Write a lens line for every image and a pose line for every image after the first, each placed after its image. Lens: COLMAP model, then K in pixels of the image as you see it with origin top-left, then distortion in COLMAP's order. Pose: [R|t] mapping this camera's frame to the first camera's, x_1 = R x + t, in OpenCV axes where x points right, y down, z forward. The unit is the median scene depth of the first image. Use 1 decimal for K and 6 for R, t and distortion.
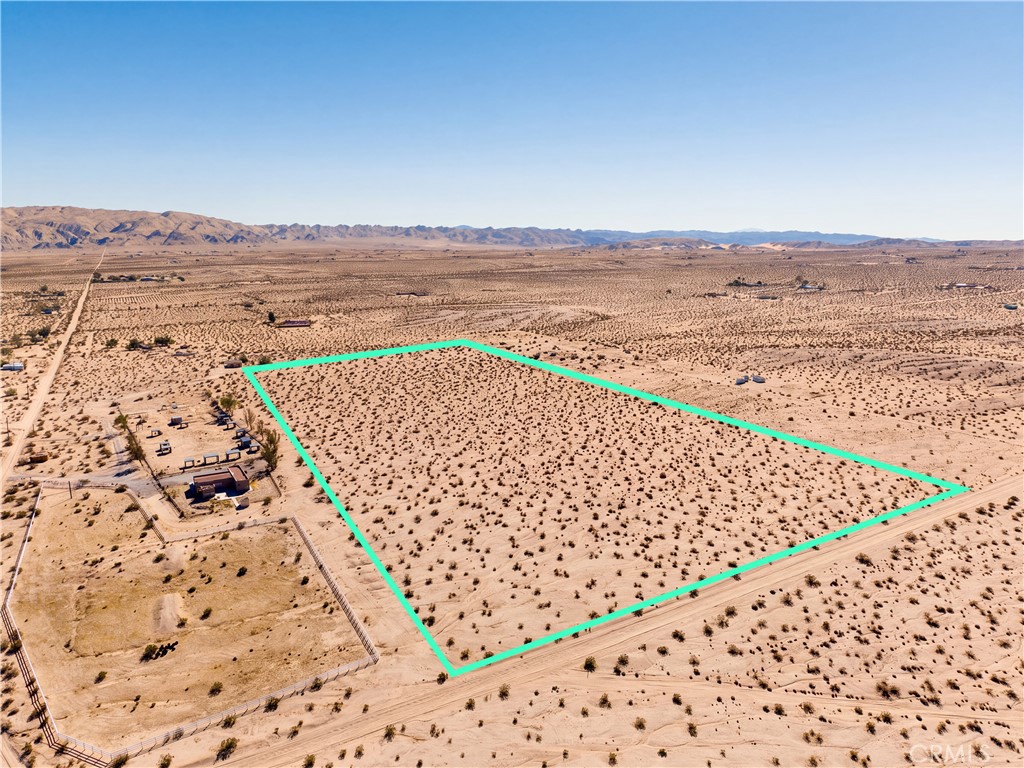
lens RADIAL K [[691.2, 0, 519.0], [0, 691.2, 385.4], [0, 0, 1]] dist [0.035872, -0.041218]
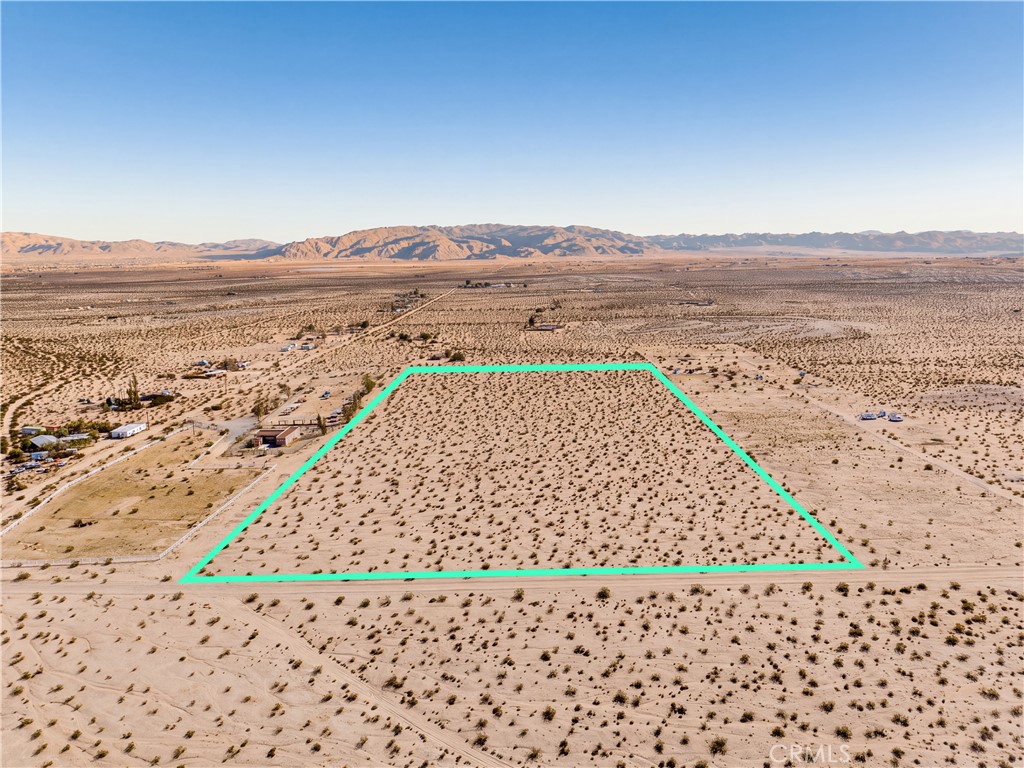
lens RADIAL K [[691.2, 0, 514.6], [0, 691.2, 388.2], [0, 0, 1]] dist [0.035872, -0.041218]
pose [[0.854434, 0.093647, -0.511050, 0.815300], [-0.098132, 0.995006, 0.018260, -0.029938], [0.510208, 0.034548, 0.859357, 0.119528]]
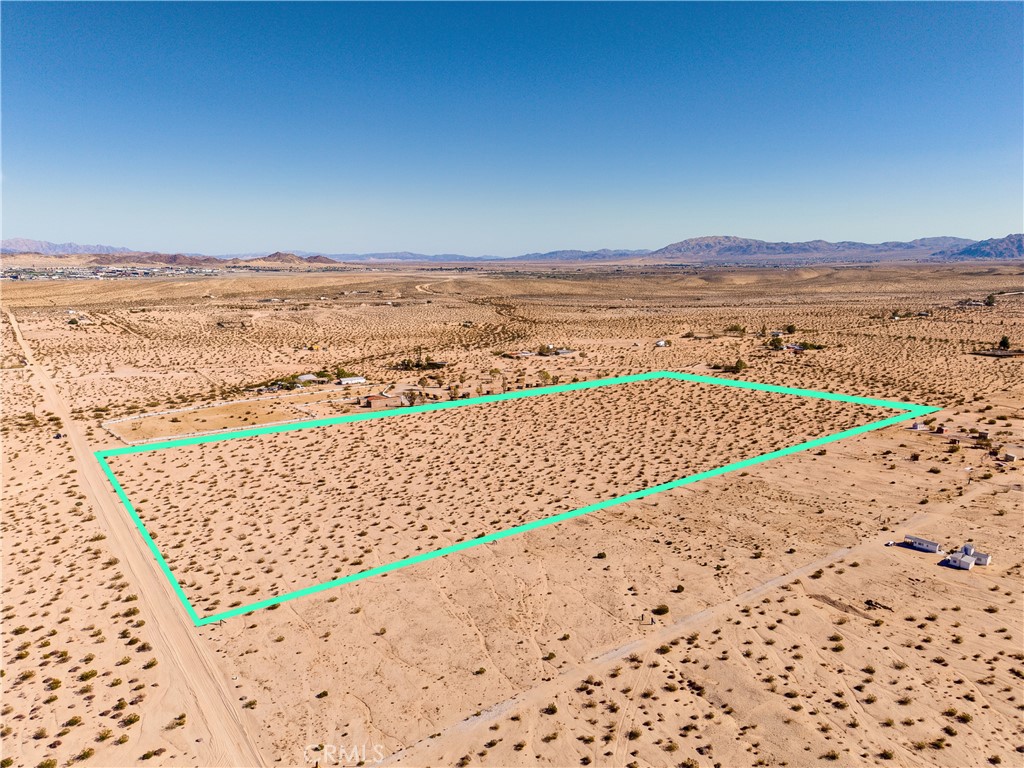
lens RADIAL K [[691.2, 0, 512.0], [0, 691.2, 386.6], [0, 0, 1]] dist [0.035872, -0.041218]
pose [[0.104738, 0.178289, -0.978388, 1.545843], [-0.189556, 0.969342, 0.156348, -0.270551], [0.976268, 0.169083, 0.135322, 1.400402]]
